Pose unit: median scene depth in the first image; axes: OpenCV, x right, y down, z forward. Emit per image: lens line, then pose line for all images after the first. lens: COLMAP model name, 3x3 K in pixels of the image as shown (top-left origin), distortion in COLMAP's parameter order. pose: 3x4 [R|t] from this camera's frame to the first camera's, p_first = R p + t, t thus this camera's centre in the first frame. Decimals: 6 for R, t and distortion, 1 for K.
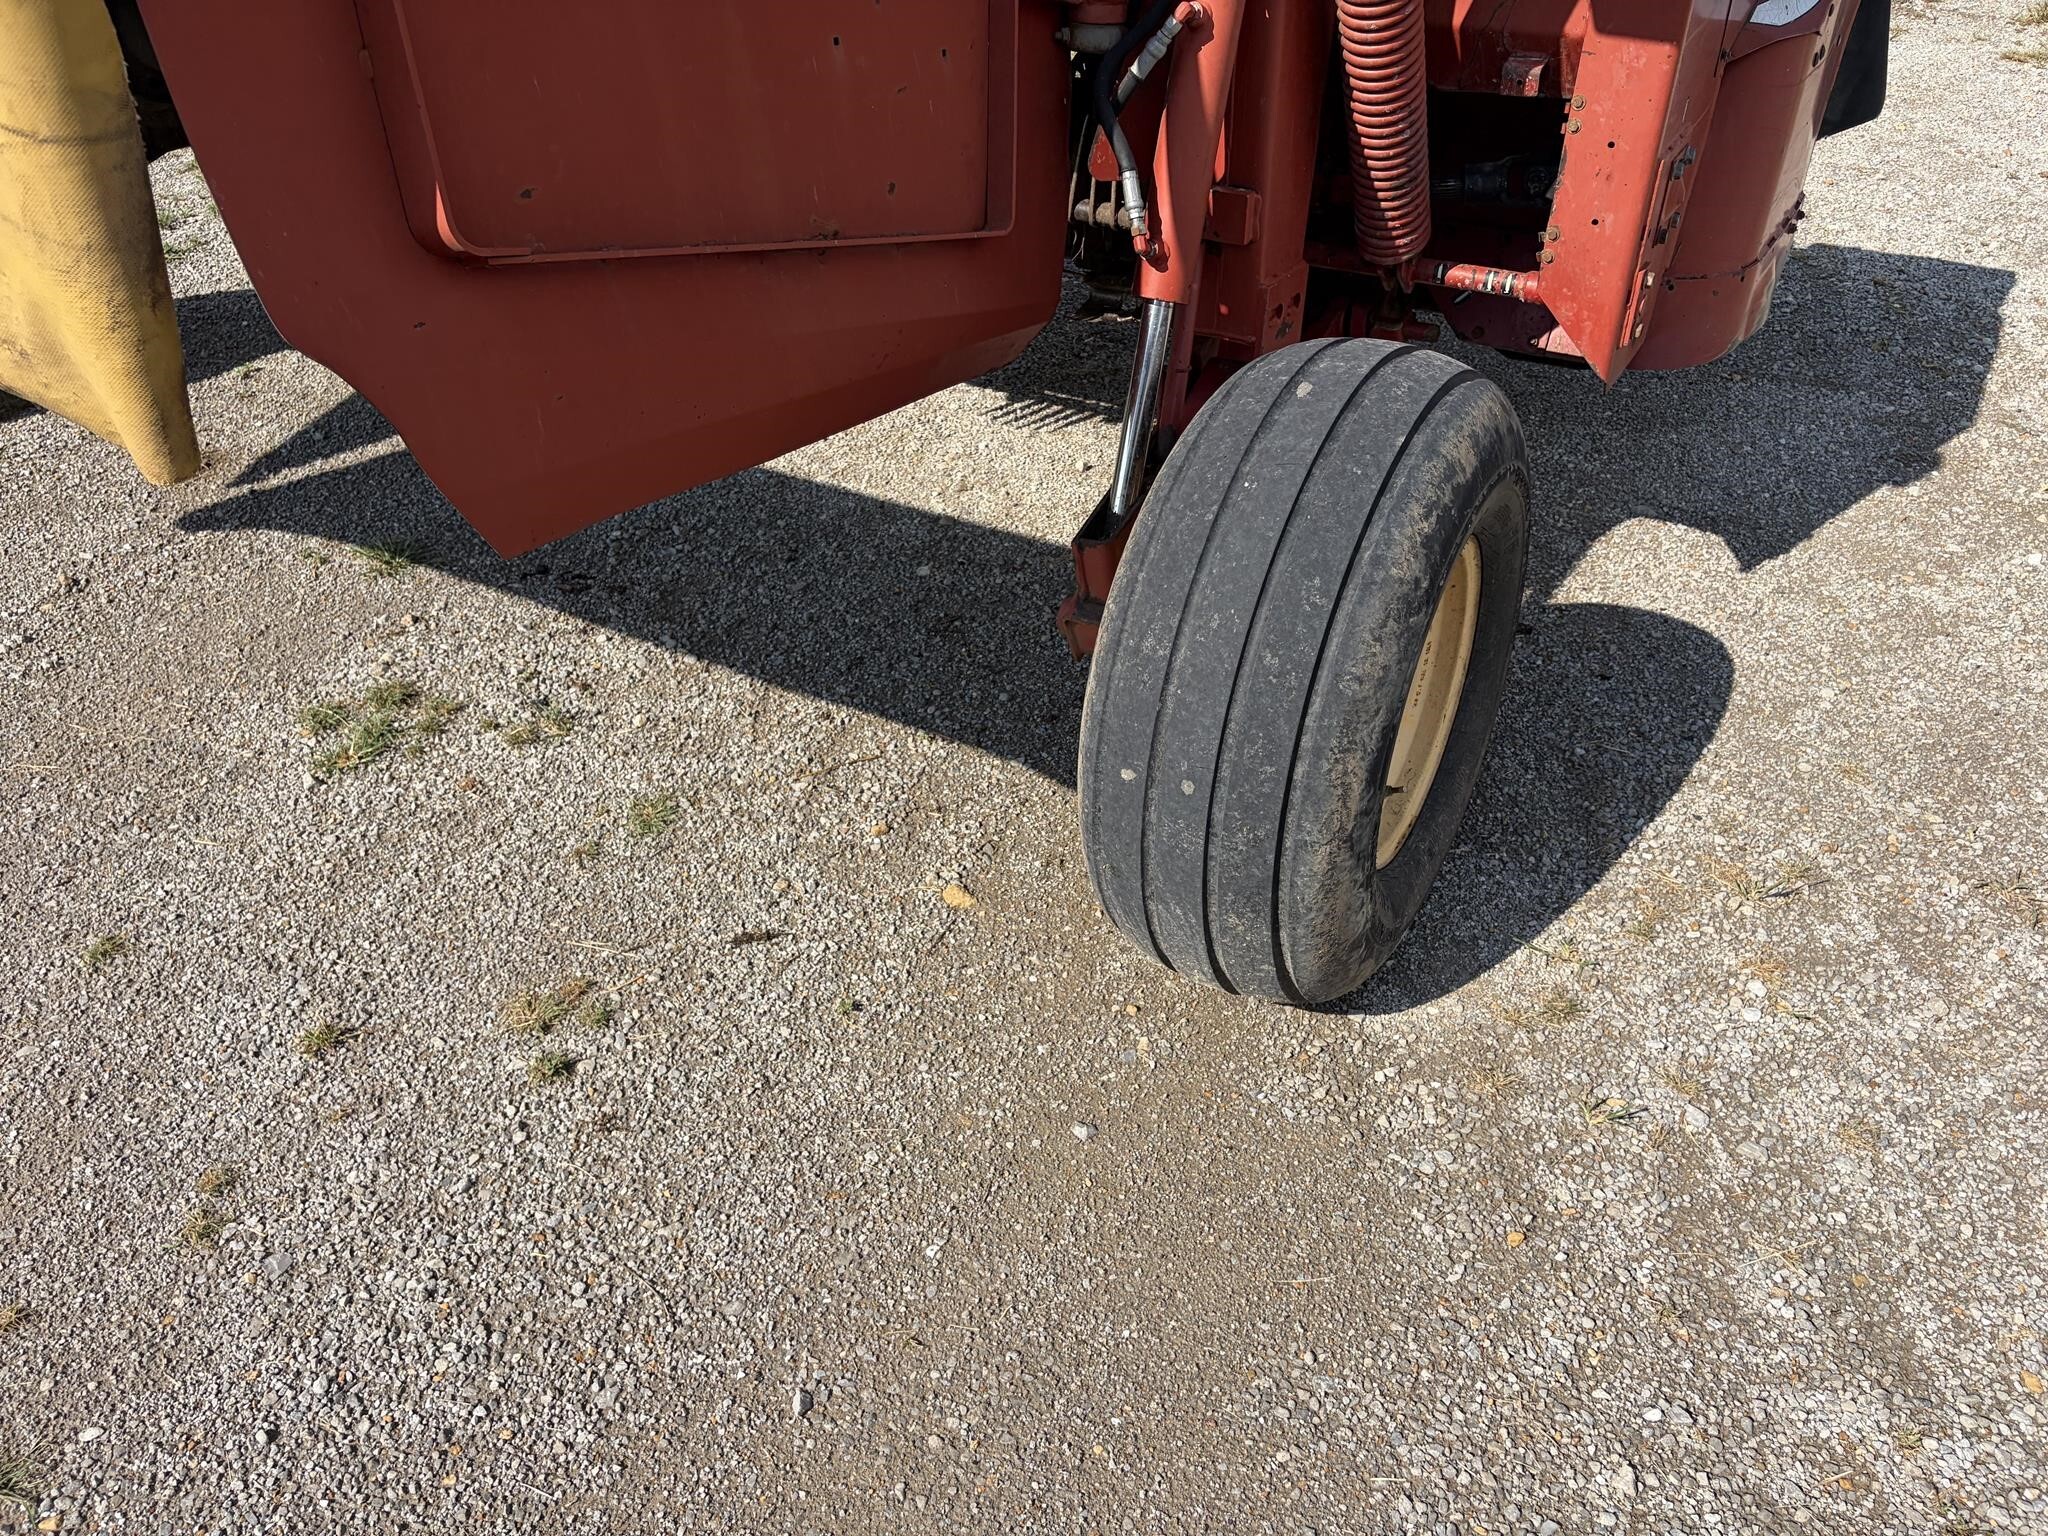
lens RADIAL K [[1526.4, 0, 1024.0], [0, 1526.4, 768.0], [0, 0, 1]] dist [0.062275, -0.090110]
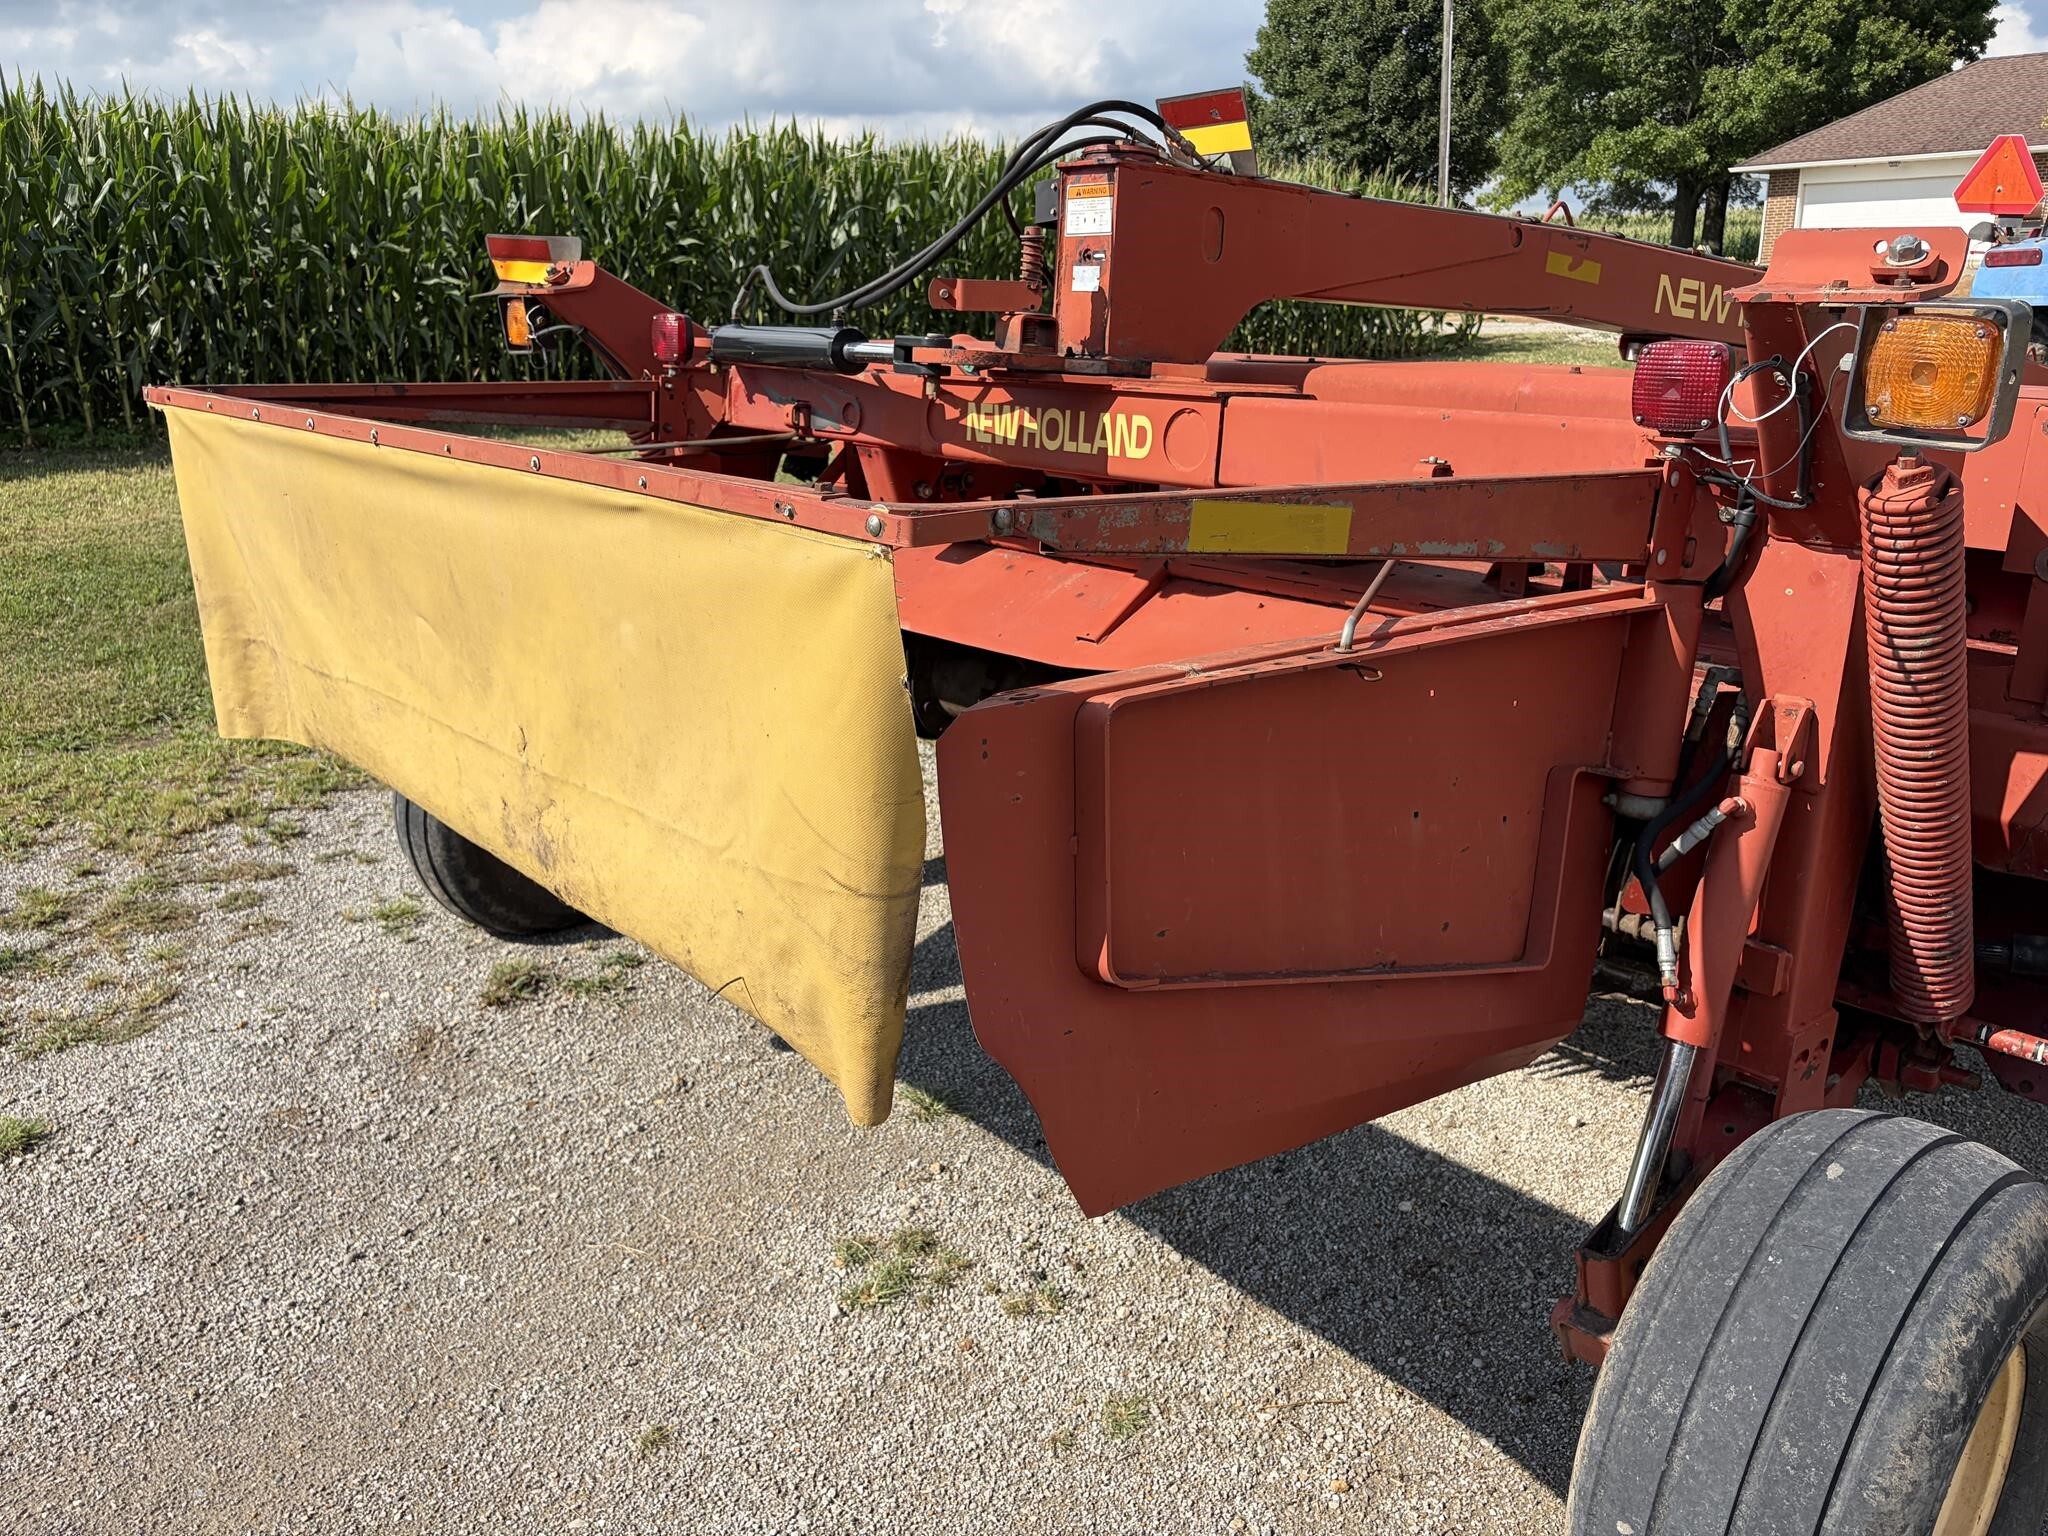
lens RADIAL K [[1518.7, 0, 1023.8], [0, 1518.7, 793.9], [0, 0, 1]] dist [0.057362, -0.070040]
pose [[0.946563, 0.107924, -0.303927, -0.038721], [-0.200181, 0.935462, -0.291269, -0.056246], [0.252877, 0.336545, 0.907078, -0.134418]]
